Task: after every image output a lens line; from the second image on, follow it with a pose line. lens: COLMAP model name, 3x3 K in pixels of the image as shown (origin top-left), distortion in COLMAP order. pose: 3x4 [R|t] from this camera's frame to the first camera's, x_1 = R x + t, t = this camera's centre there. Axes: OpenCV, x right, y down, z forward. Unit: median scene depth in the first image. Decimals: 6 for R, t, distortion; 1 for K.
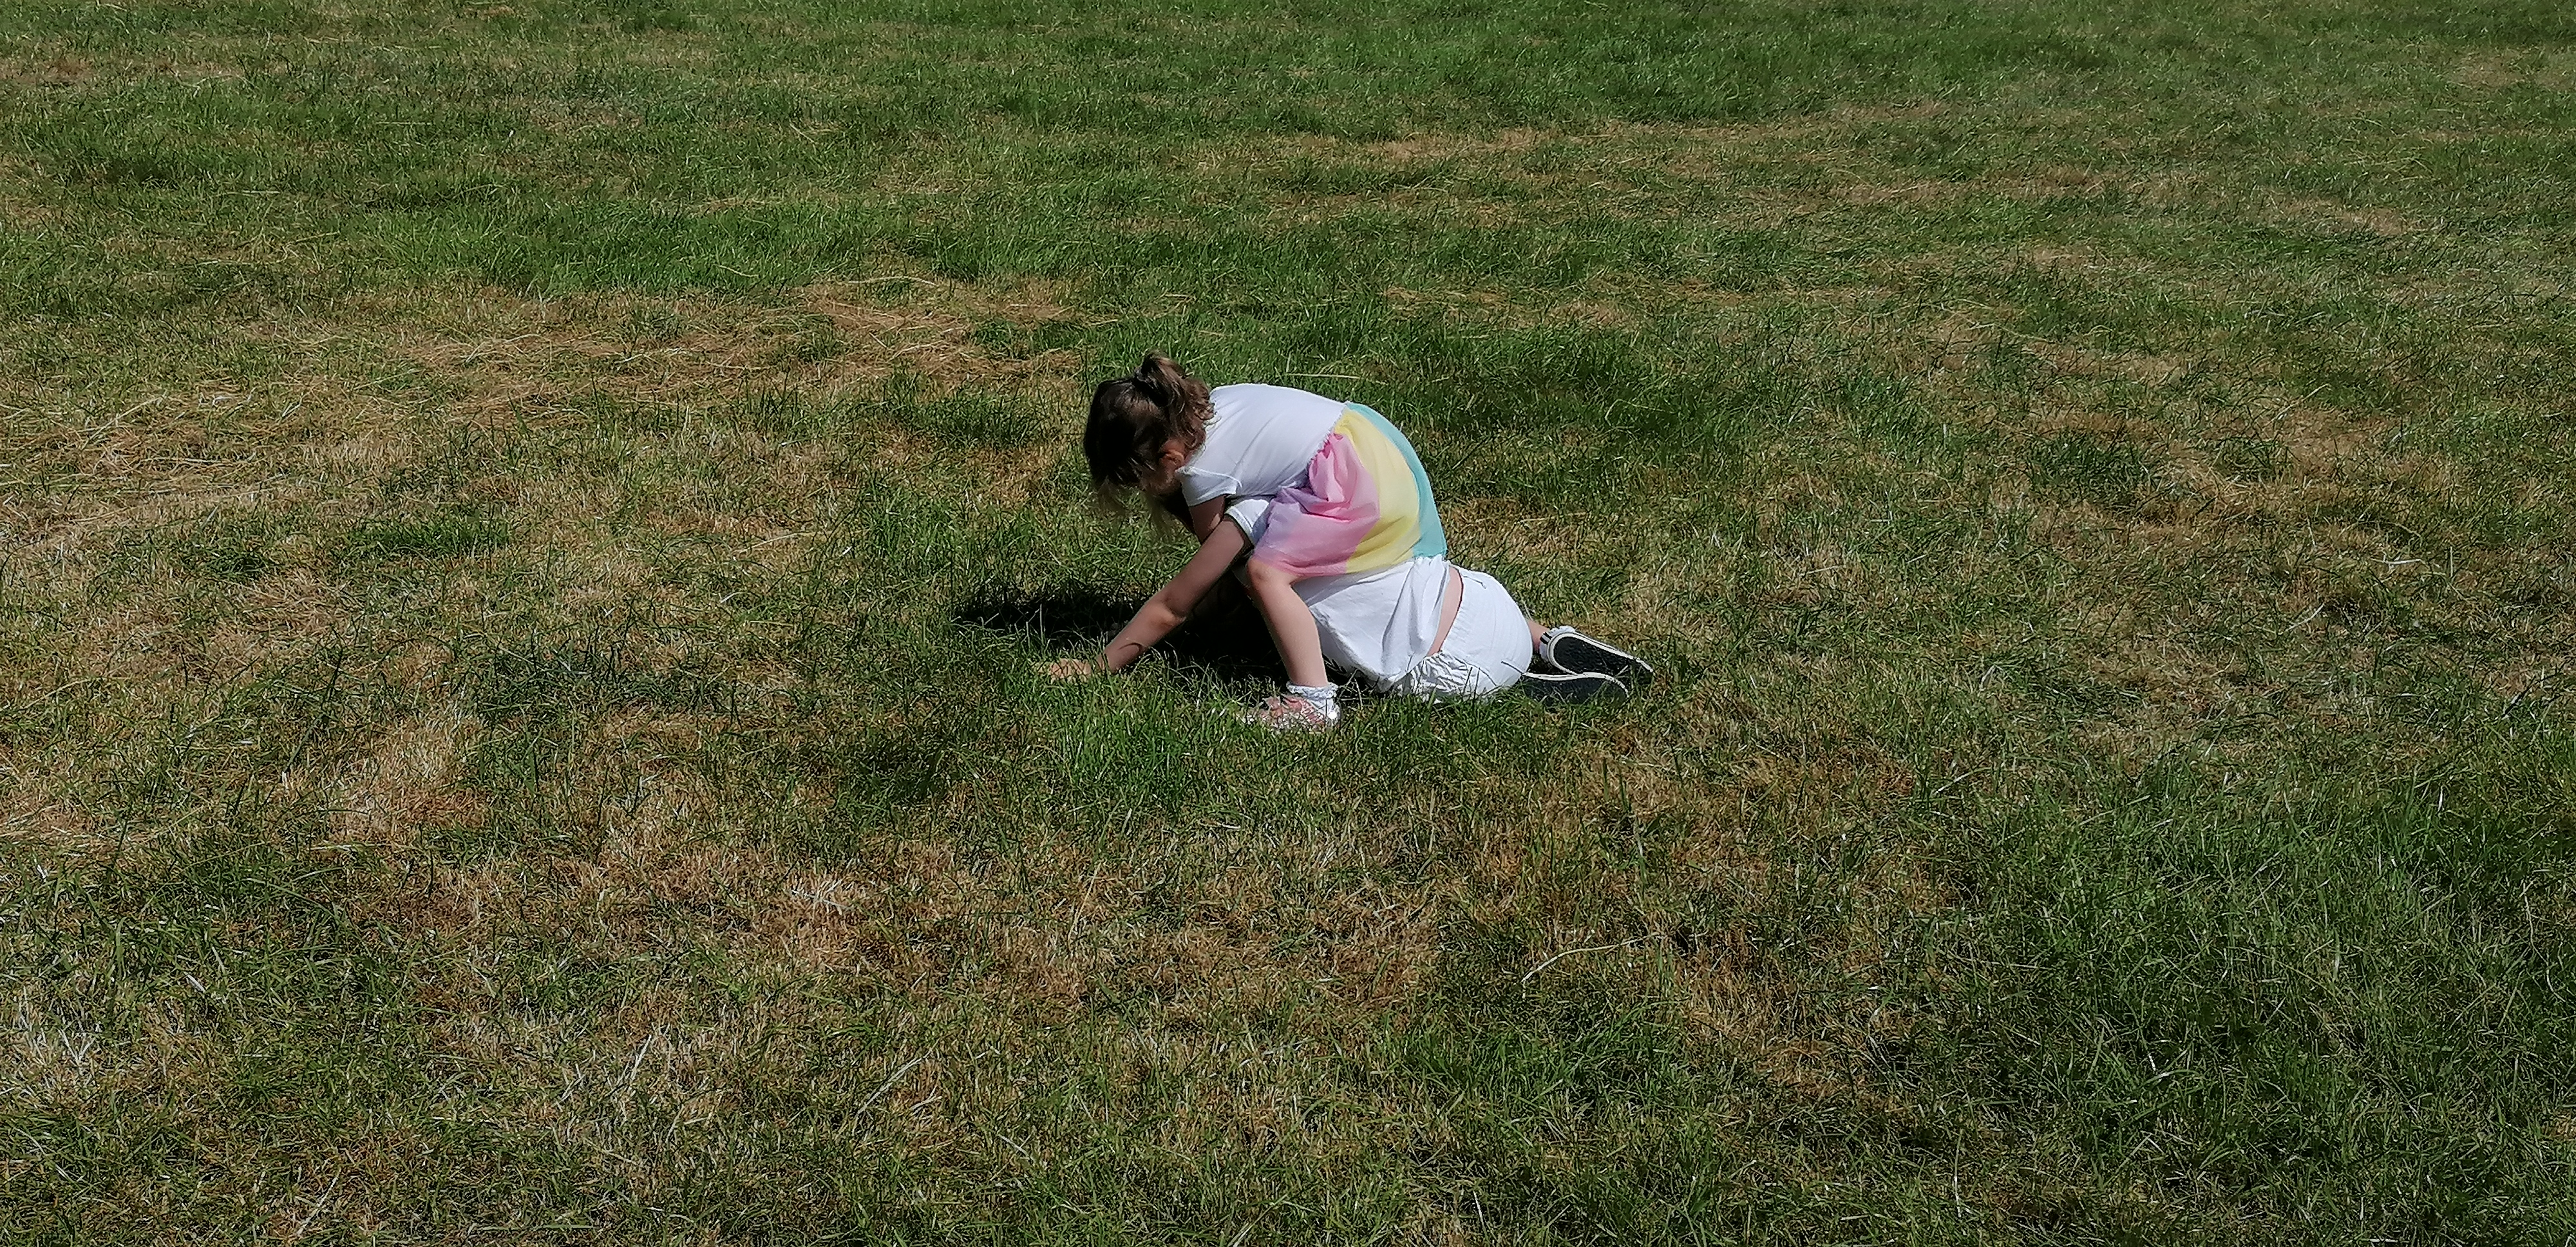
lens RADIAL K [[2478.1, 0, 1288.0], [0, 2478.1, 623.5], [0, 0, 1]] dist [0.047321, -0.000263]
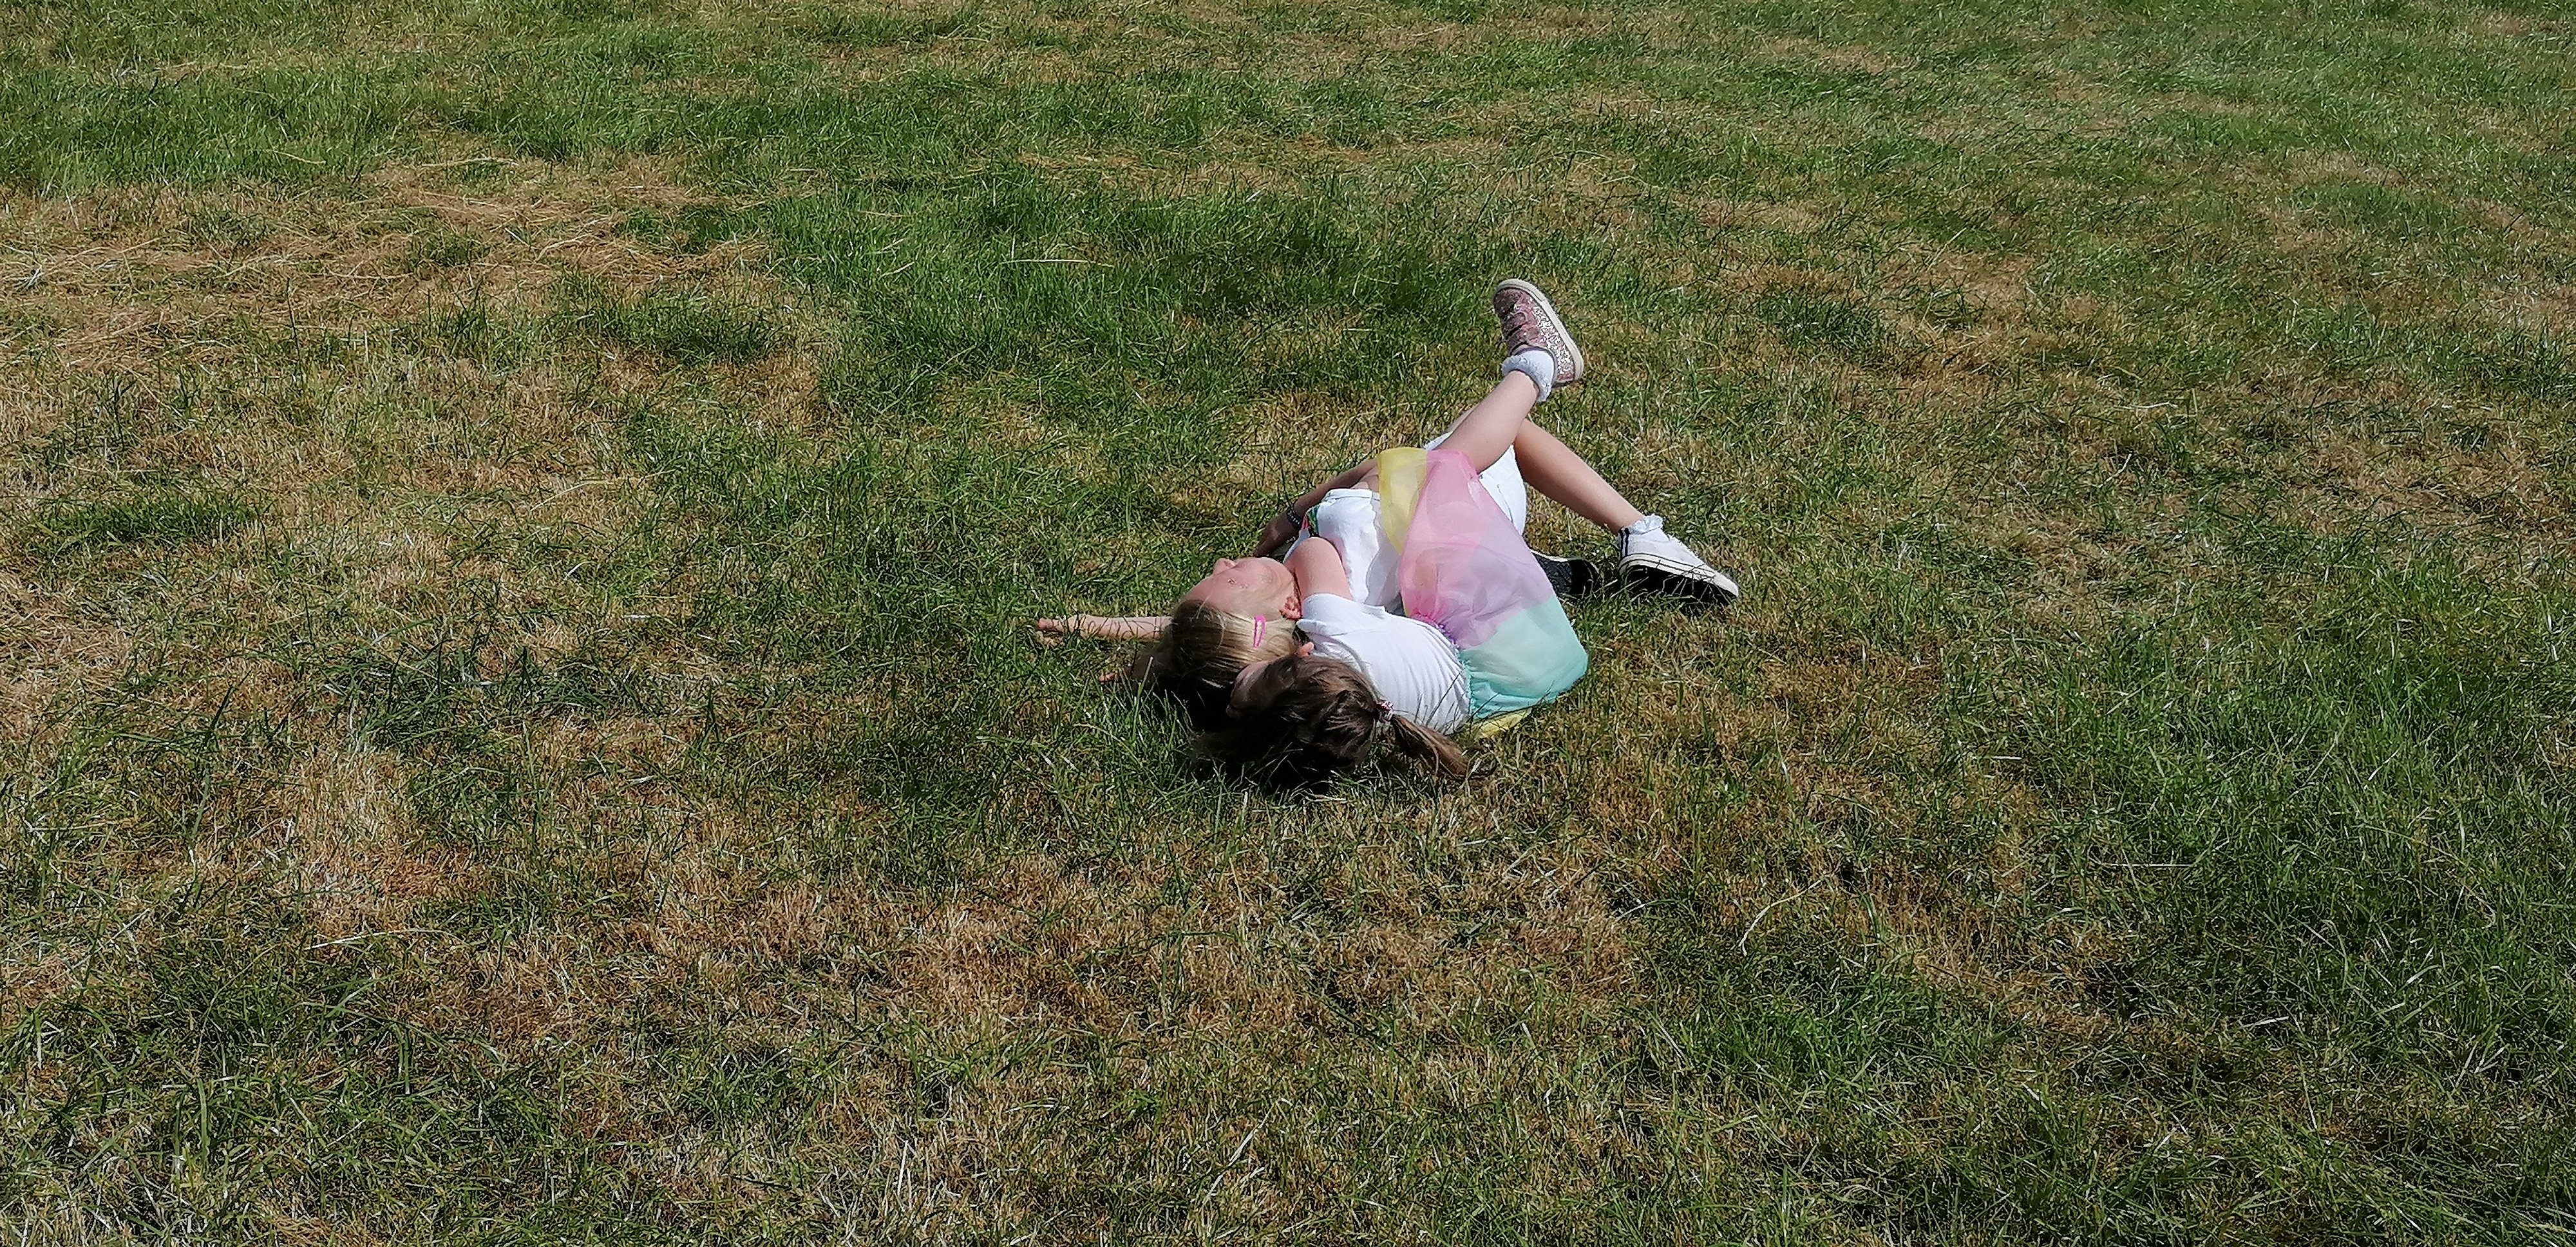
lens RADIAL K [[2478.1, 0, 1288.0], [0, 2478.1, 623.5], [0, 0, 1]] dist [0.047321, -0.000263]
pose [[0.954997, -0.082069, 0.285037, -0.175603], [0.062397, 0.995042, 0.077442, -0.031828], [-0.289980, -0.056172, 0.955383, 0.084601]]
